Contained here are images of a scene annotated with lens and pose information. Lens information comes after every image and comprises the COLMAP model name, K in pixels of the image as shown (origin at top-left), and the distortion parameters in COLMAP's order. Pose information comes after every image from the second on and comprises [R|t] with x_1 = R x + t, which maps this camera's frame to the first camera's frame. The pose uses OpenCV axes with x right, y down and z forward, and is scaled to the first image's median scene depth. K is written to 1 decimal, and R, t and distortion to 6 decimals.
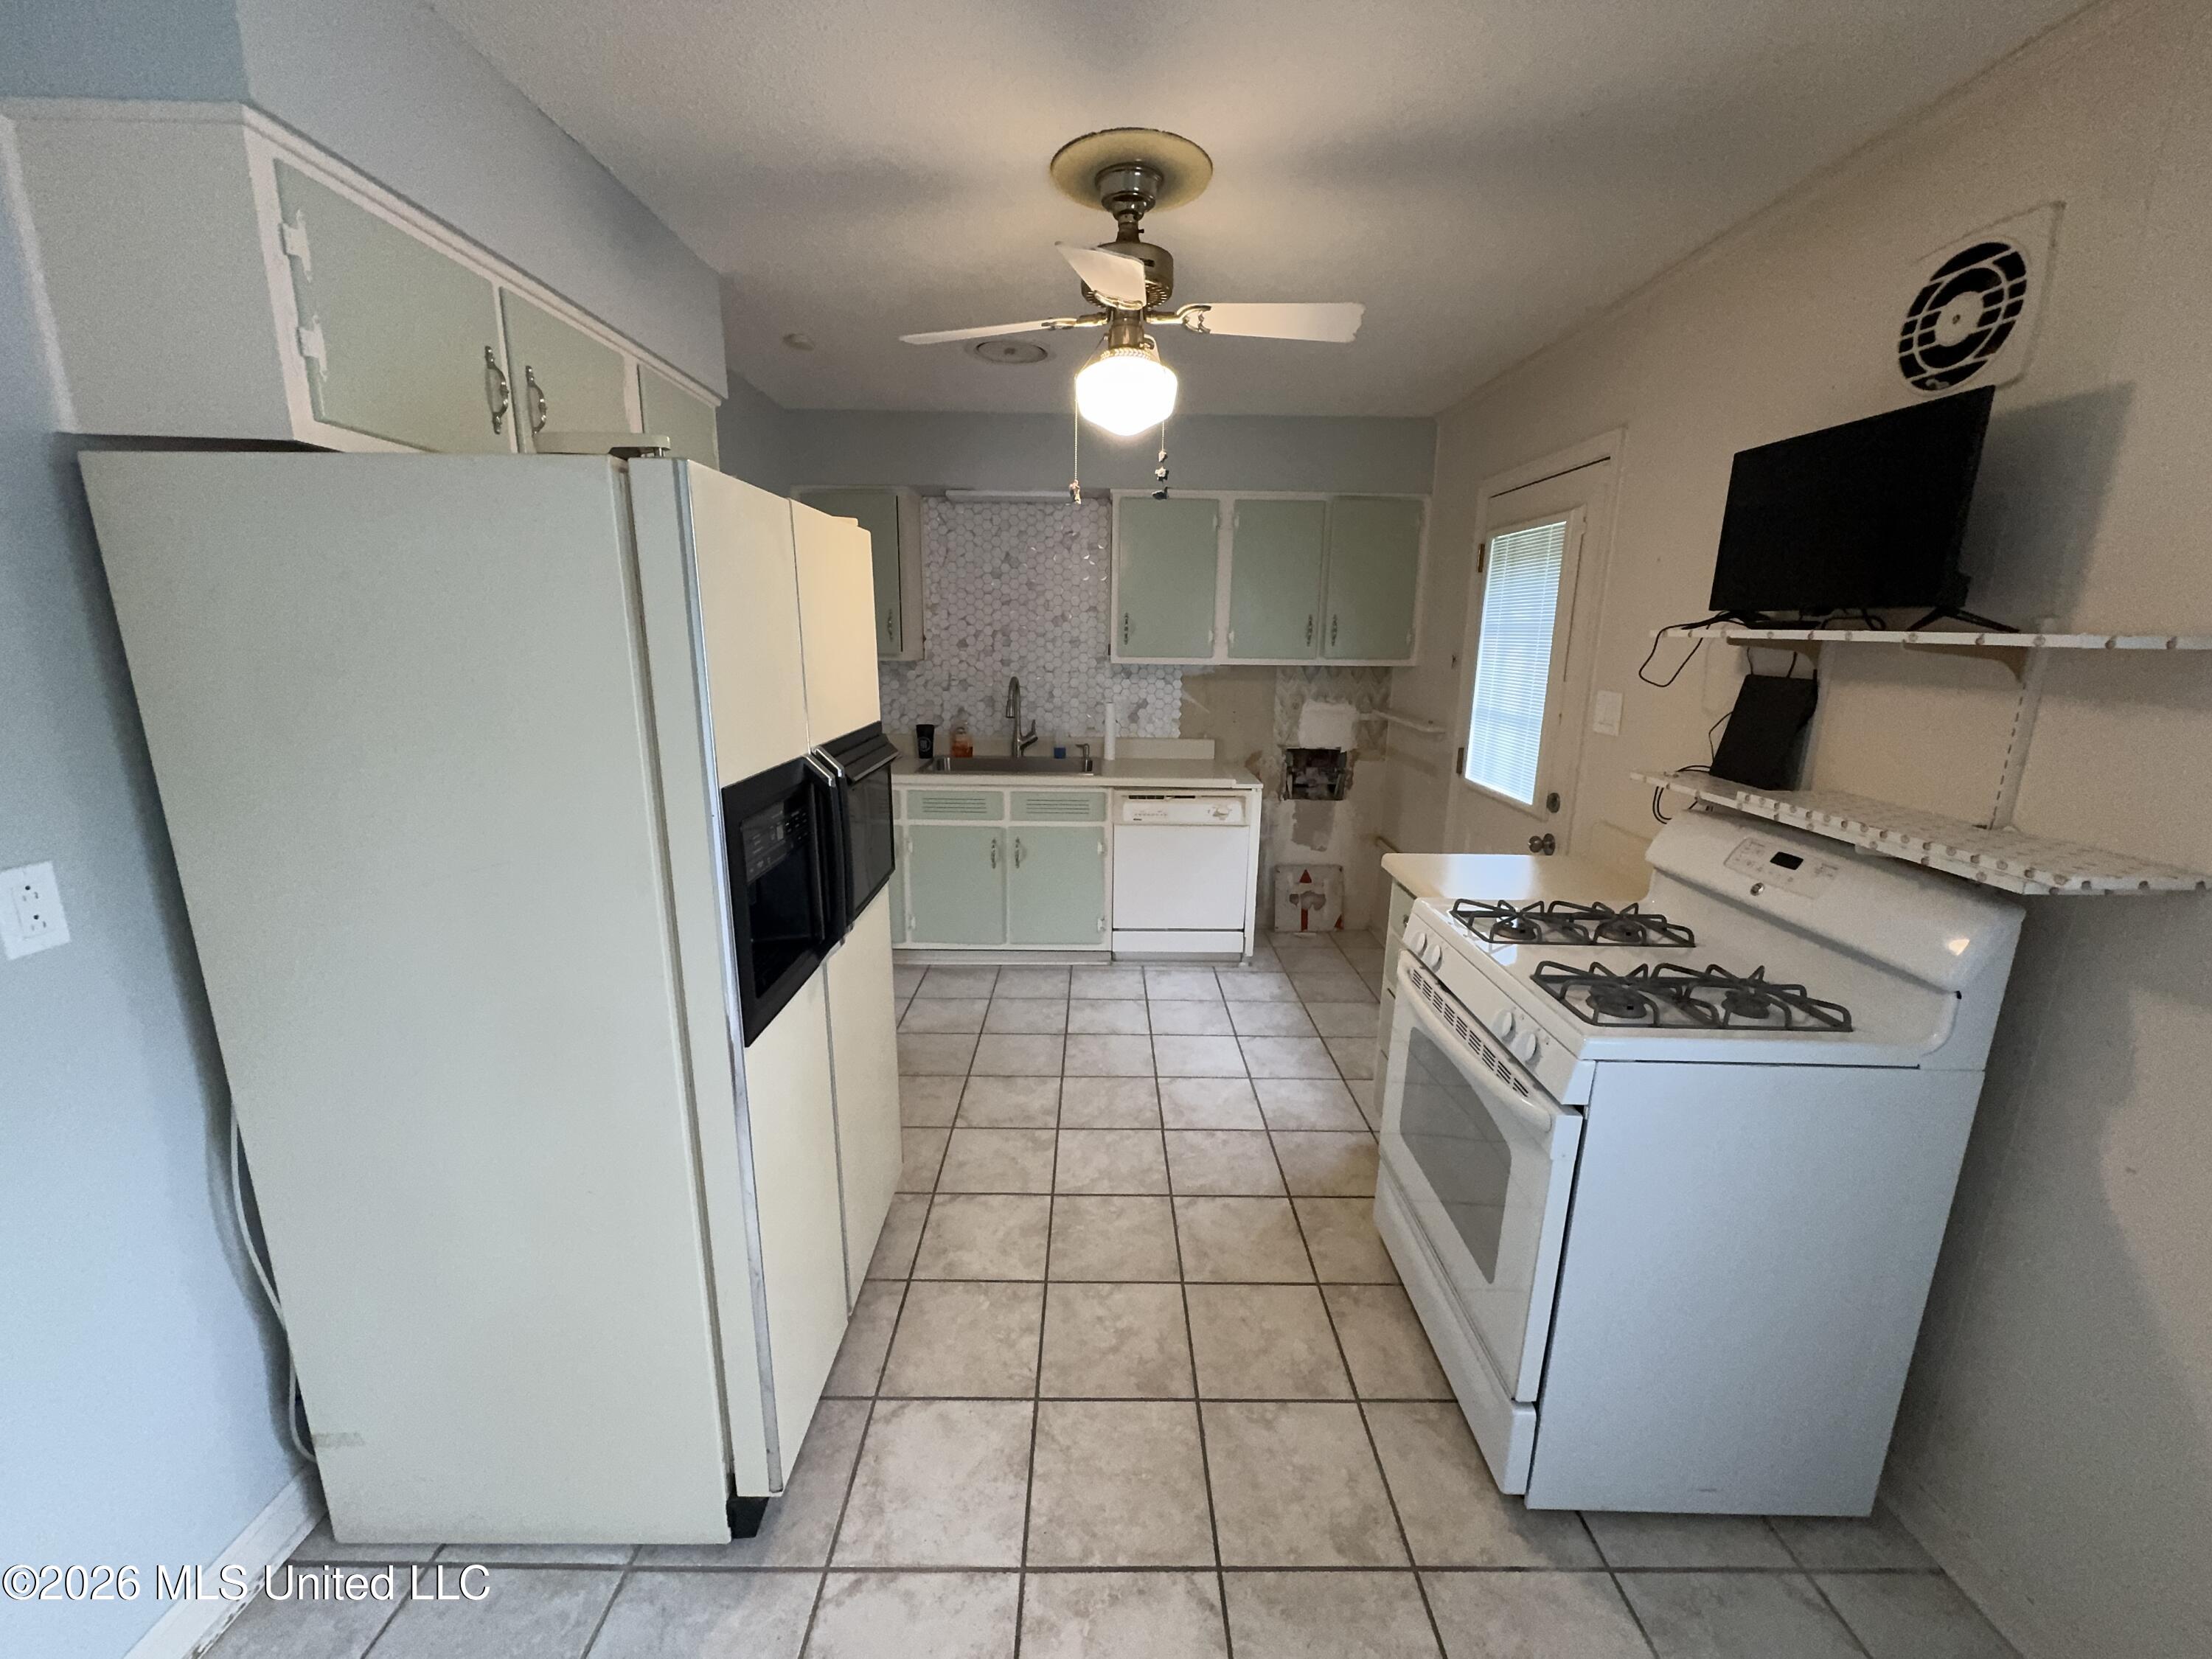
lens RADIAL K [[876.4, 0, 1093.0], [0, 876.4, 829.2], [0, 0, 1]] dist [0.000730, -0.000285]
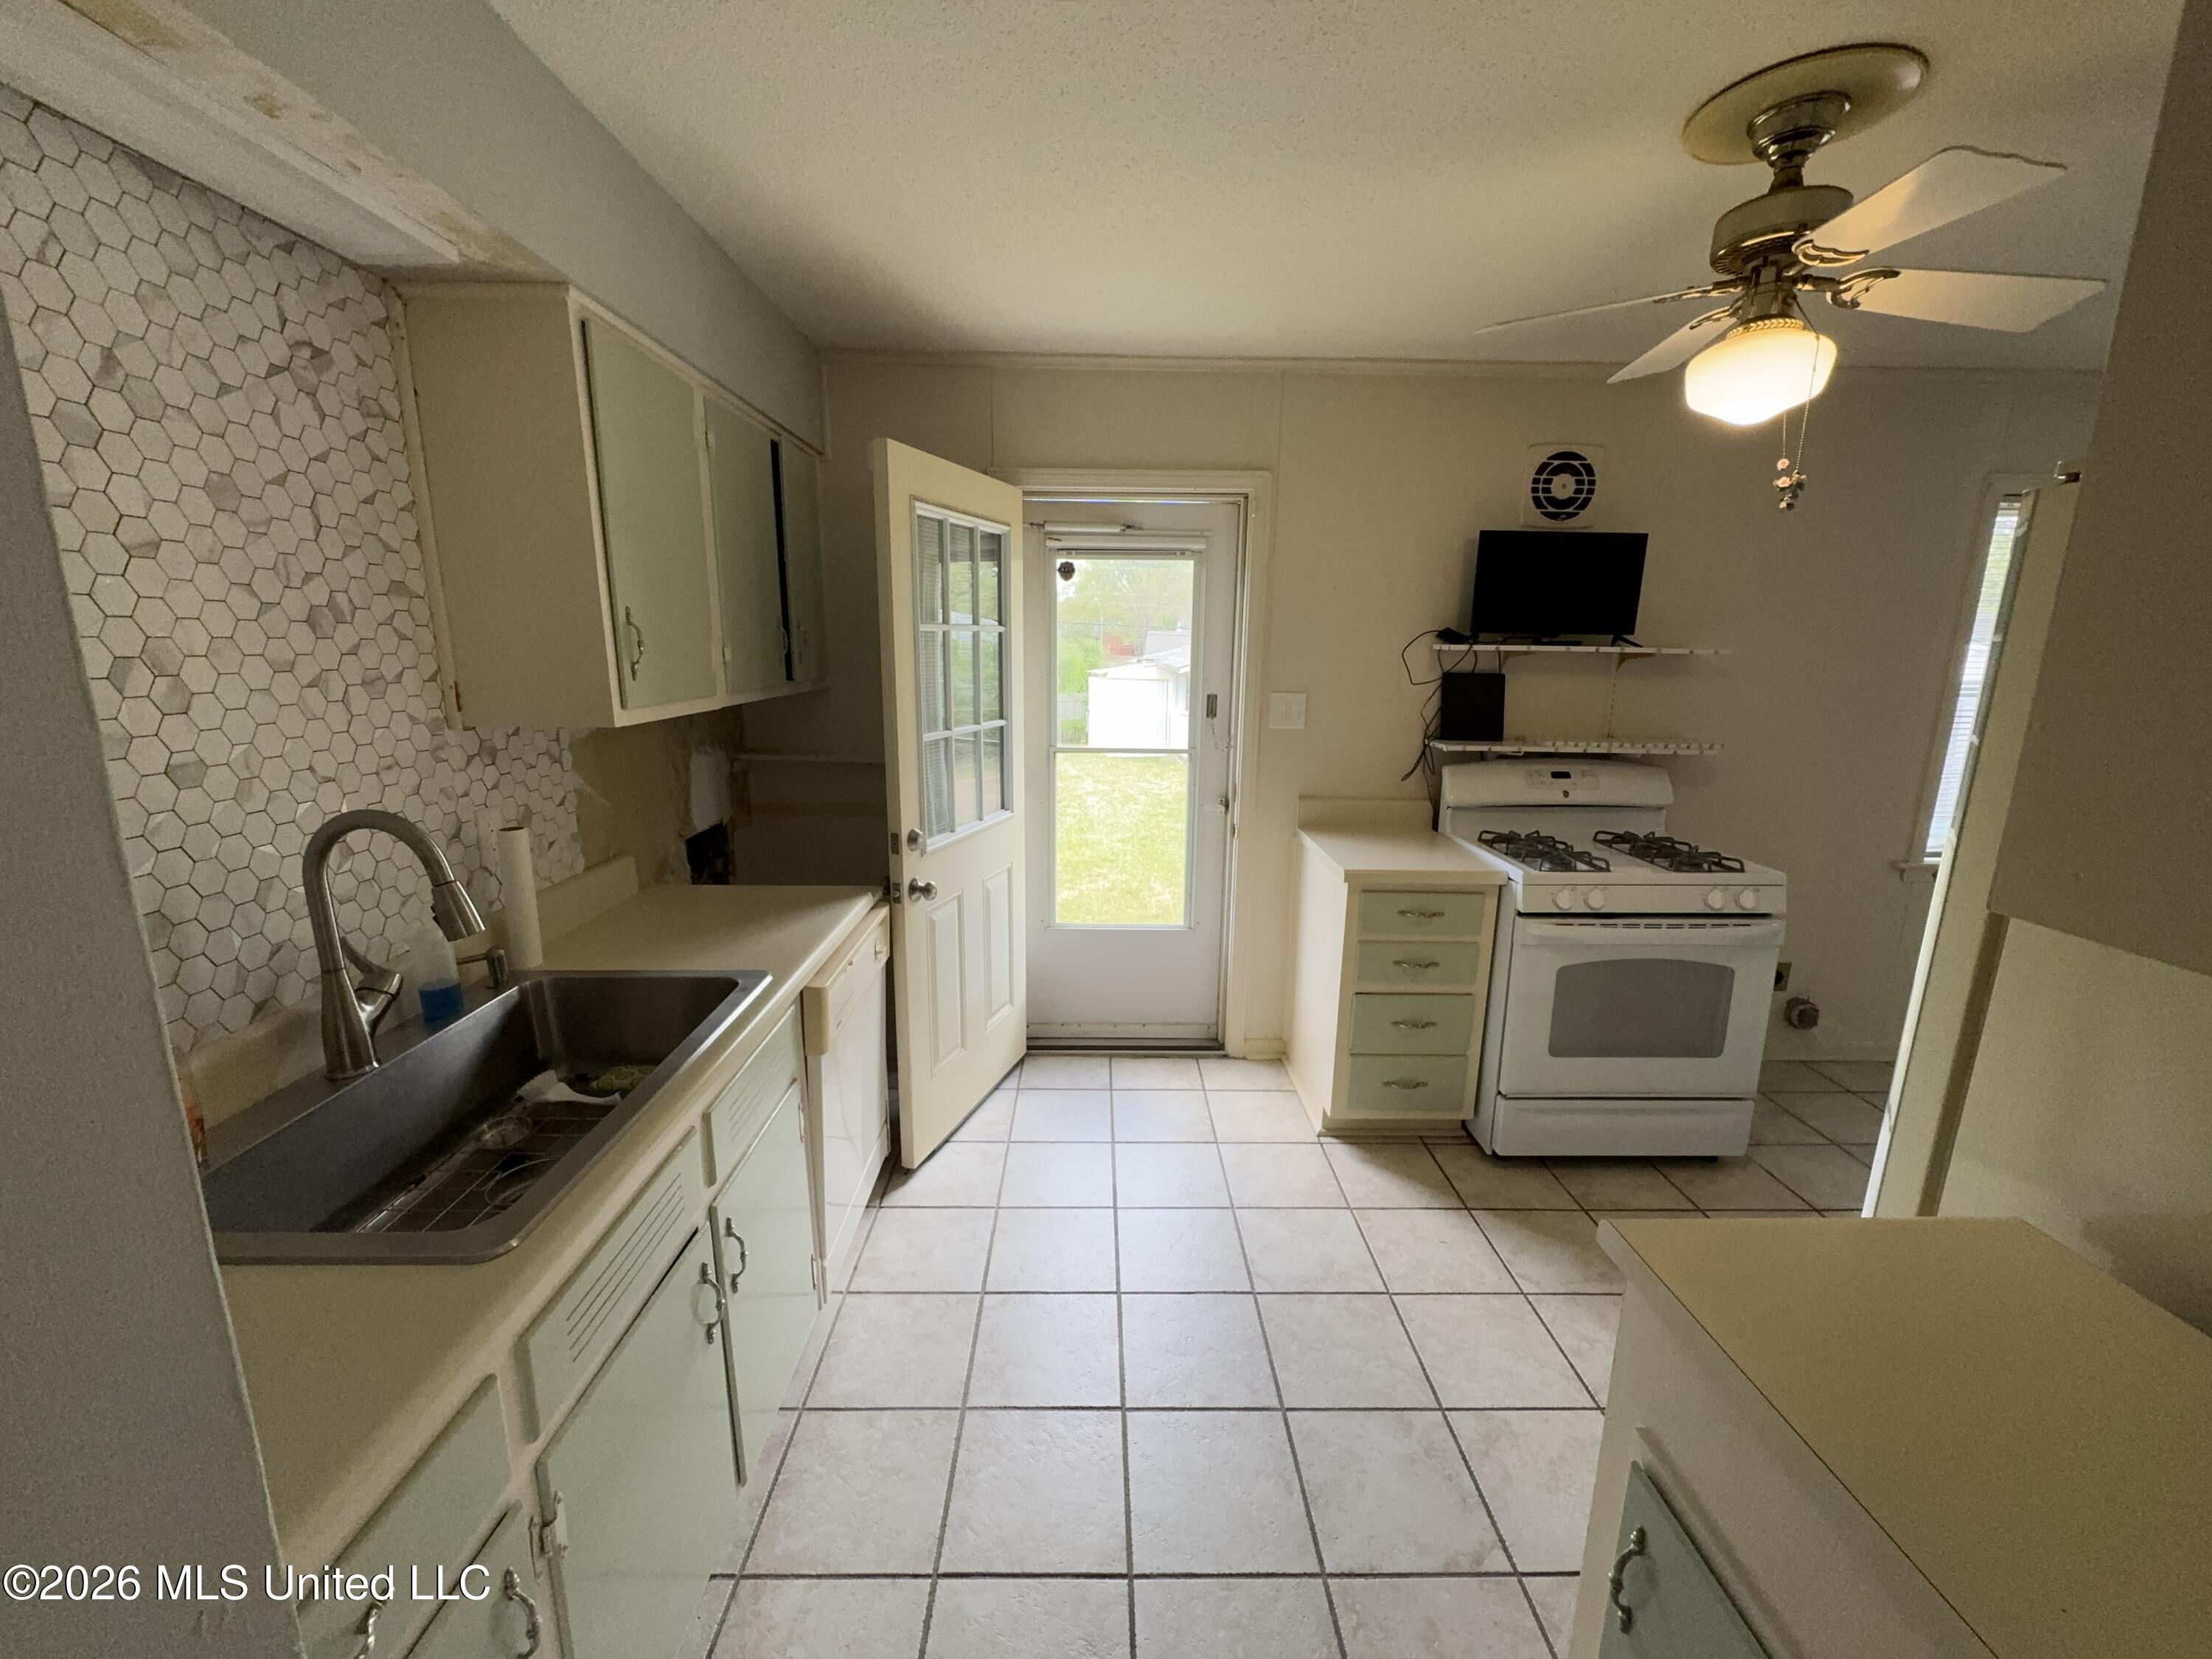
lens RADIAL K [[876.4, 0, 1102.3], [0, 876.4, 830.3], [0, 0, 1]] dist [0.000730, -0.000285]
pose [[-0.013485, -0.225223, 0.974214, -0.409658], [0.213271, 0.951235, 0.222862, -0.193184], [-0.976900, 0.210777, 0.035206, 0.798757]]
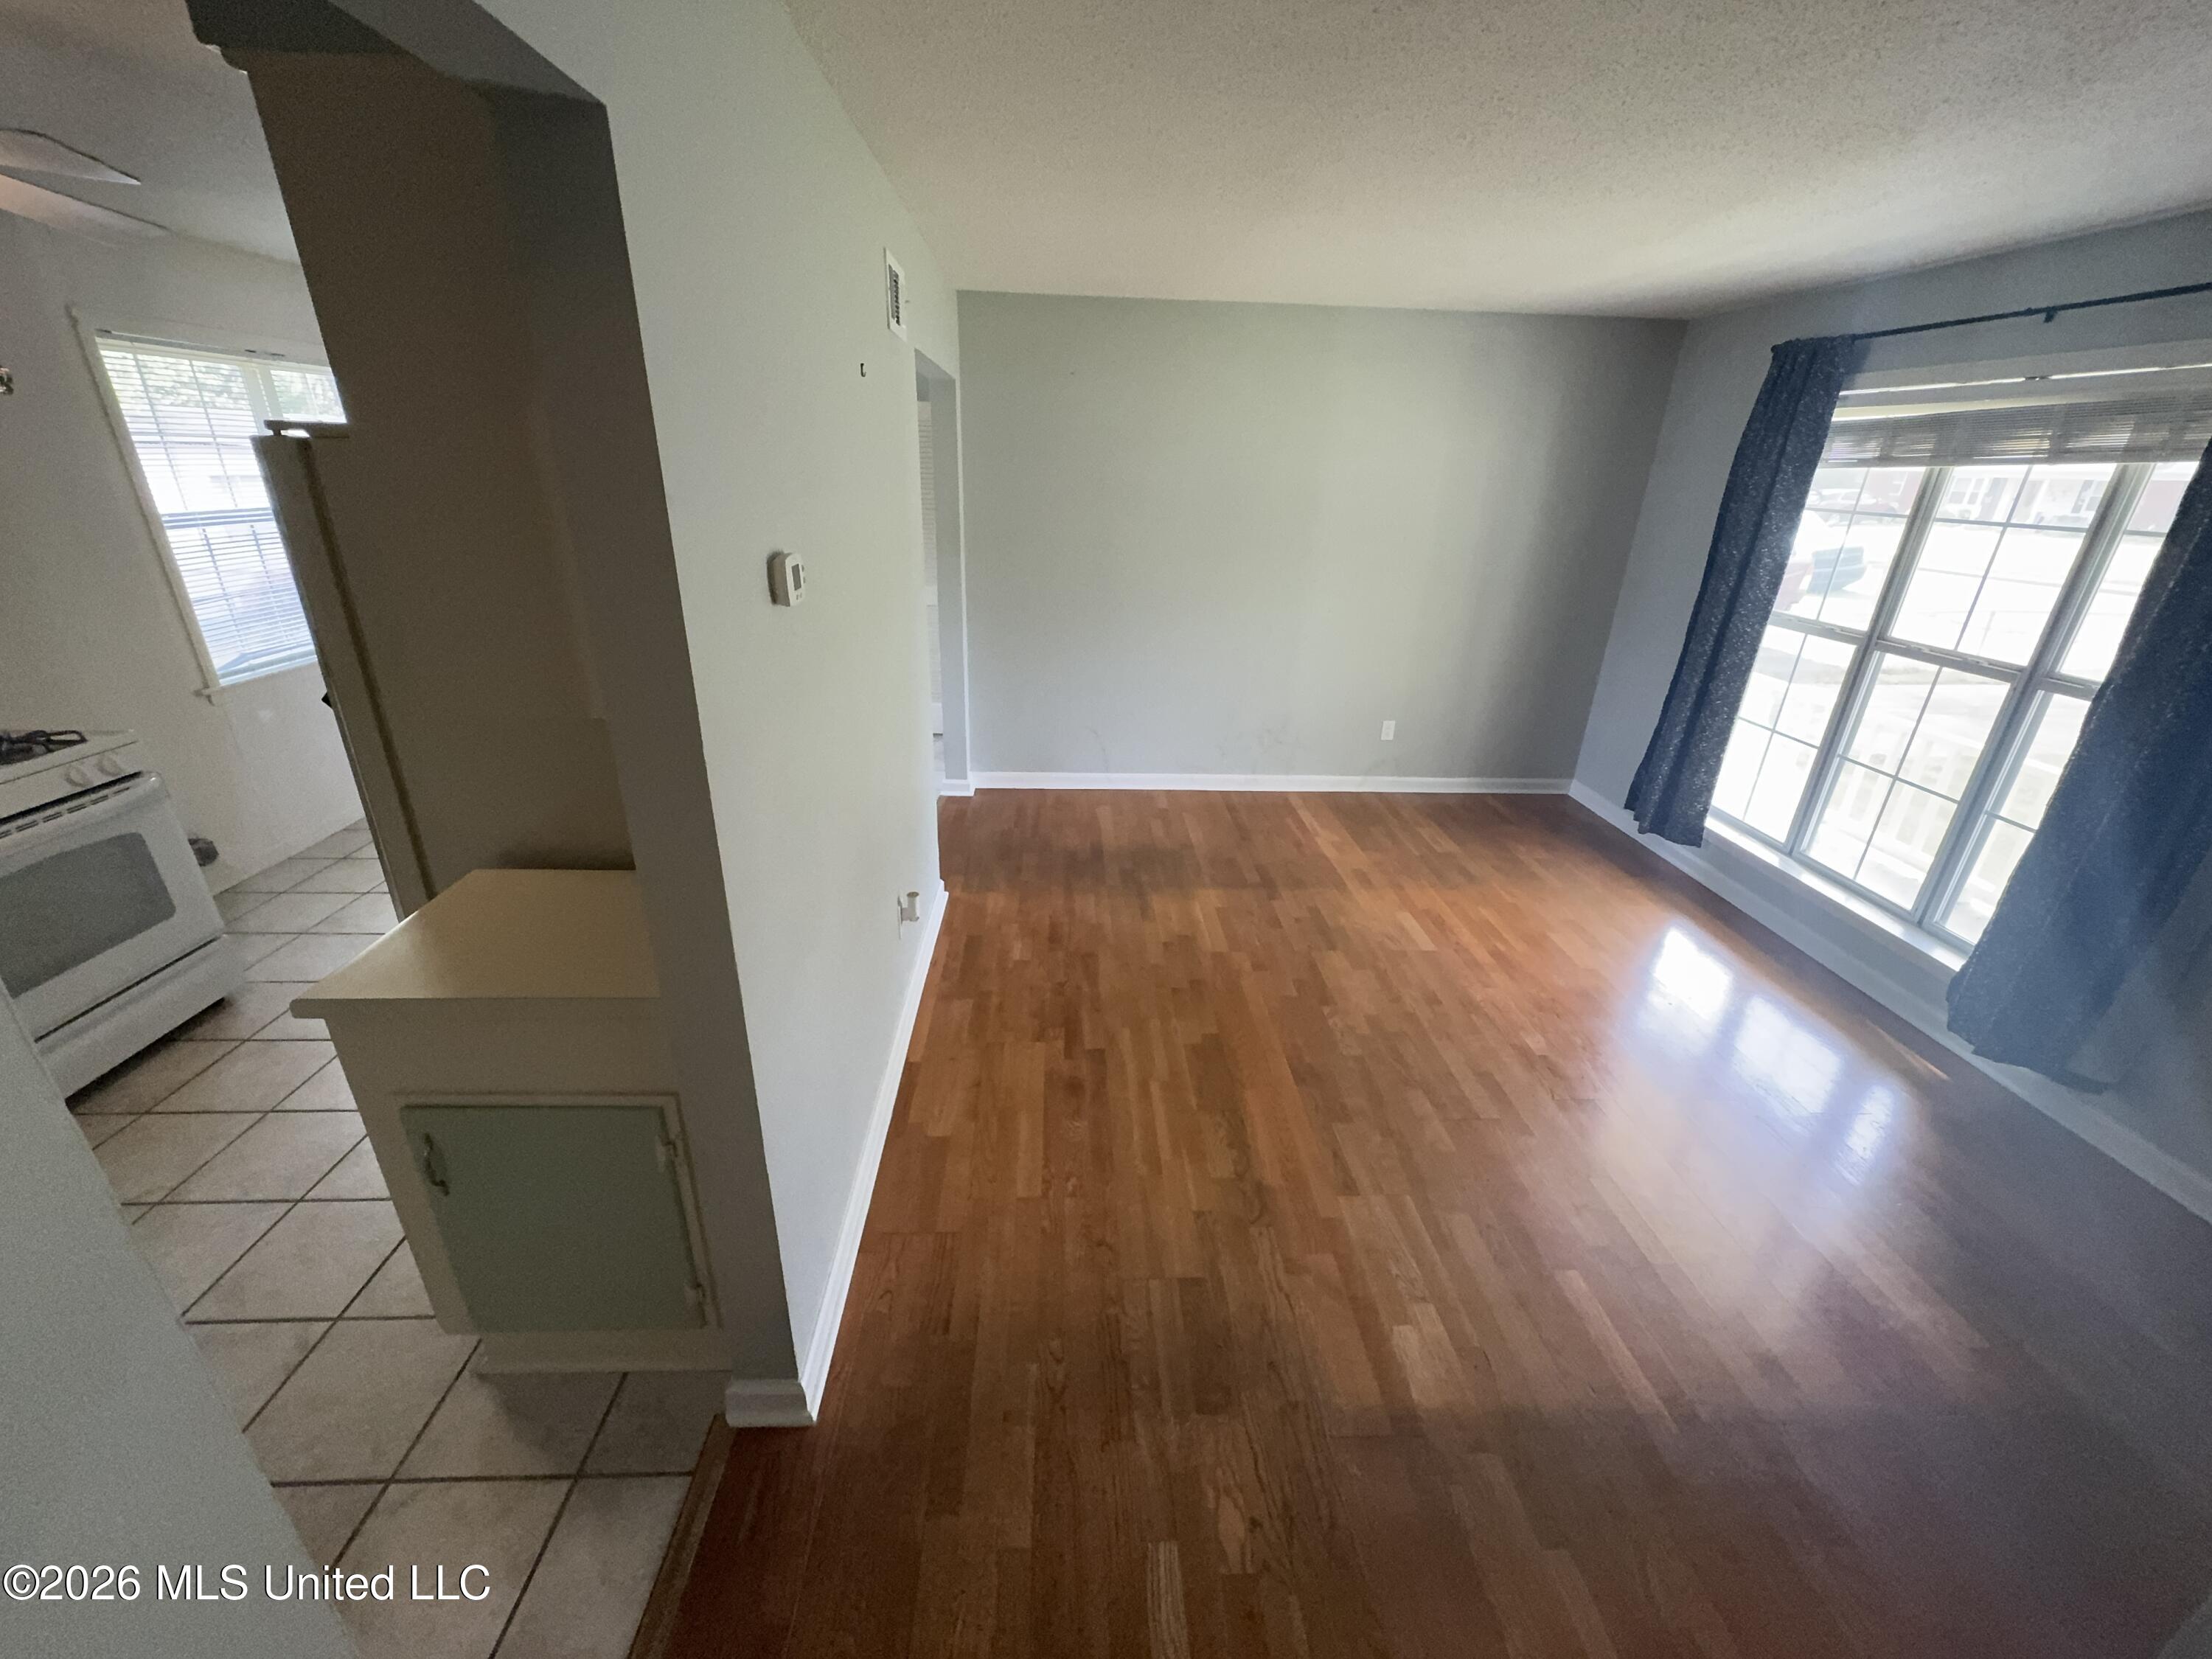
lens RADIAL K [[876.4, 0, 1095.7], [0, 876.4, 828.5], [0, 0, 1]] dist [0.000730, -0.000285]
pose [[-0.998377, -0.022481, -0.052319, -0.497006], [-0.048844, 0.810402, 0.583834, -0.277026], [0.029274, 0.585442, -0.810185, 0.943052]]
